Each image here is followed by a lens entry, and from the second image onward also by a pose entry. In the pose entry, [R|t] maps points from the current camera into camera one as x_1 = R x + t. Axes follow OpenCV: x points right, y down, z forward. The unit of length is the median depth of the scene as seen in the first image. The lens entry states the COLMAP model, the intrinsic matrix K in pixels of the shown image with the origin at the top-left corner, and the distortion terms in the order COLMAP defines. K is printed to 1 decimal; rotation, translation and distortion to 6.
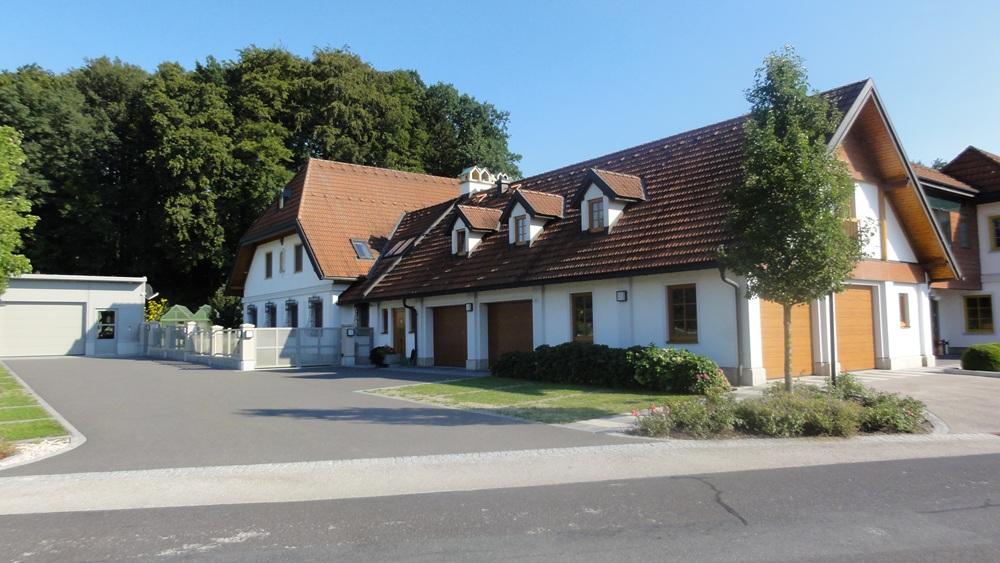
lens RADIAL K [[696.2, 0, 501.3], [0, 696.2, 285.1], [0, 0, 1]] dist [-0.004247, -0.005795]
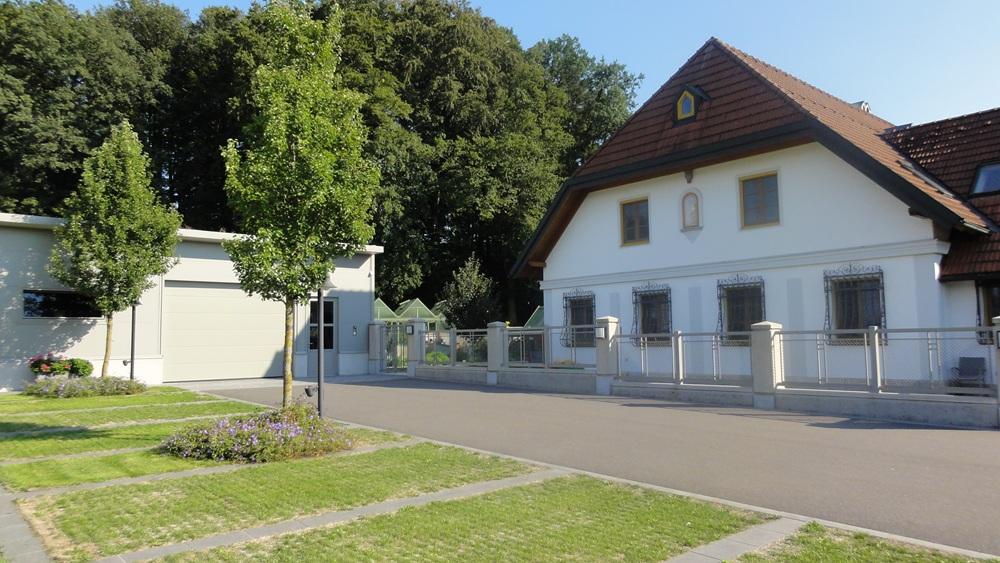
lens RADIAL K [[696.2, 0, 502.1], [0, 696.2, 282.5], [0, 0, 1]] dist [-0.004247, -0.005795]
pose [[0.998163, 0.005579, 0.060335, -0.253575], [-0.004638, 0.999865, -0.015736, 0.016801], [-0.060415, 0.015427, 0.998054, 0.228863]]
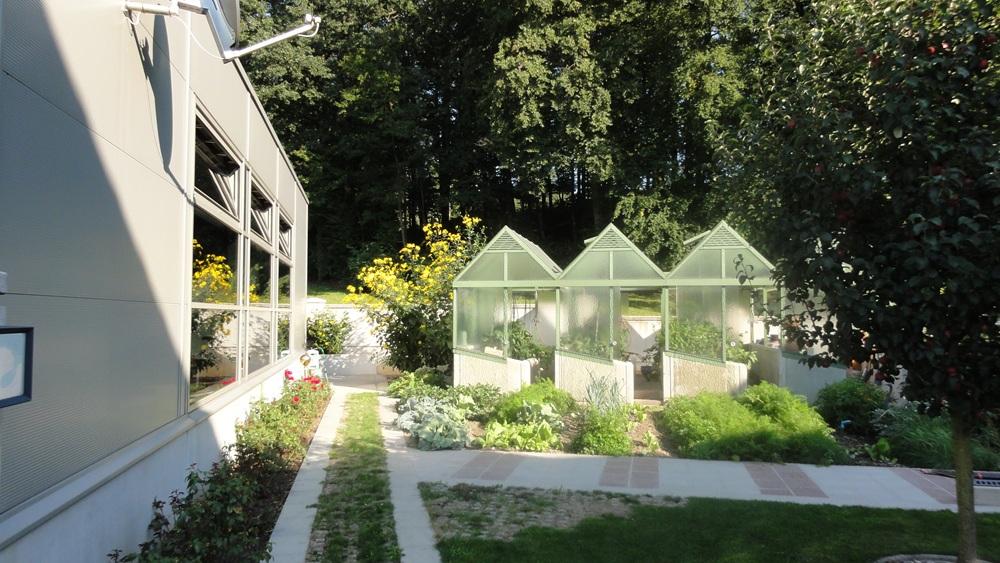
lens RADIAL K [[696.2, 0, 495.4], [0, 696.2, 281.2], [0, 0, 1]] dist [-0.004247, -0.005795]
pose [[0.885276, -0.006637, -0.465019, -0.252892], [0.020101, 0.999510, 0.024002, 0.030300], [0.464631, -0.030596, 0.884976, 0.553194]]
